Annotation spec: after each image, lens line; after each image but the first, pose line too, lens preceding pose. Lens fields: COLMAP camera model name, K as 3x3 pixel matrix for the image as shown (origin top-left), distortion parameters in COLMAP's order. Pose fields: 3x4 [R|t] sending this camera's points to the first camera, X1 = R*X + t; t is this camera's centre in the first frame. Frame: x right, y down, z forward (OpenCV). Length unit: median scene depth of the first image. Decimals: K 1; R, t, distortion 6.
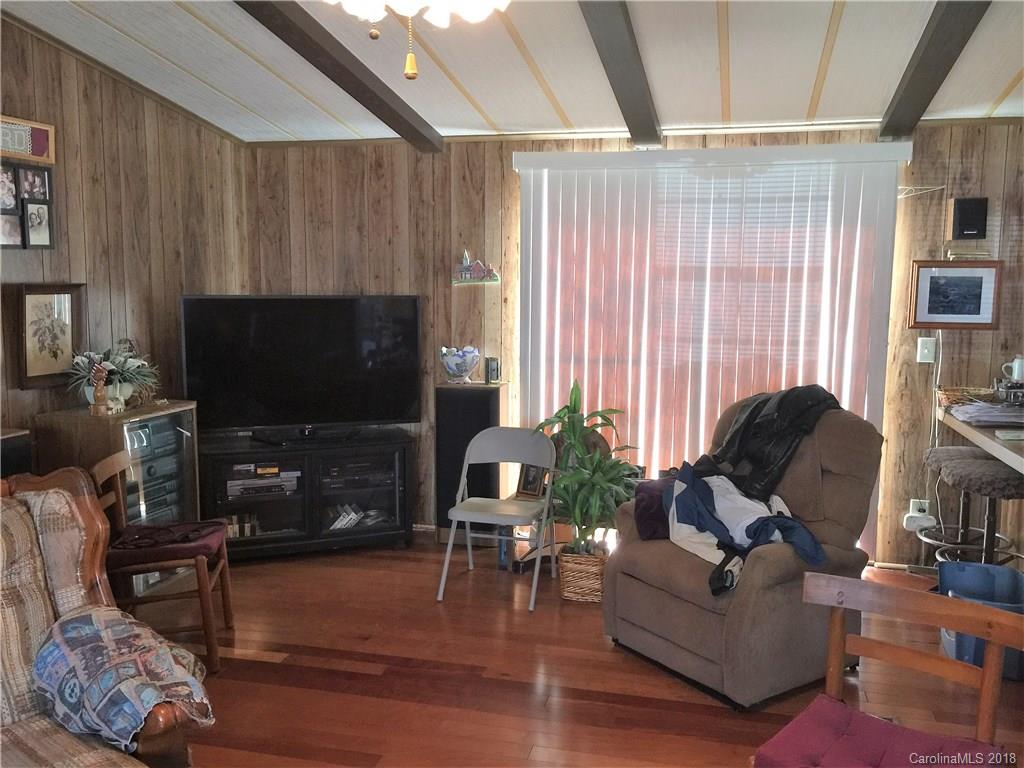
lens RADIAL K [[868.2, 0, 512.8], [0, 868.2, 375.8], [0, 0, 1]] dist [0.073411, -0.086420]
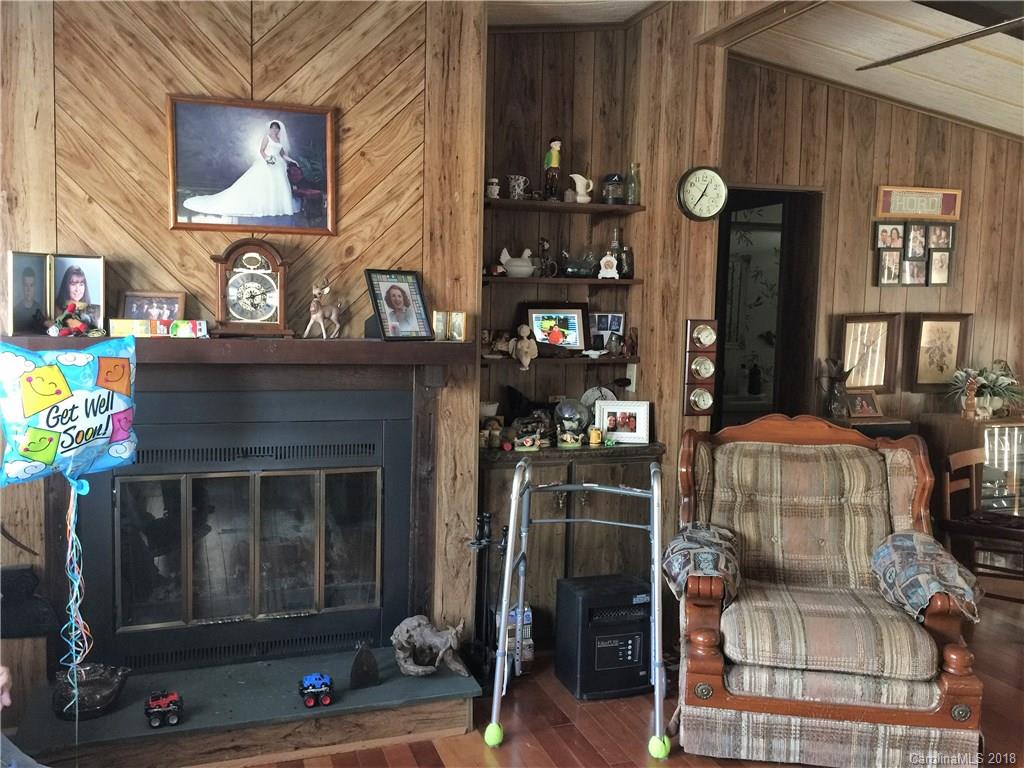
lens RADIAL K [[868.2, 0, 512.8], [0, 868.2, 375.8], [0, 0, 1]] dist [0.073411, -0.086420]
pose [[0.544217, 0.070340, -0.835991, 0.218250], [-0.108147, 0.994047, 0.013237, 0.038336], [0.831945, 0.083206, 0.548584, -0.224652]]
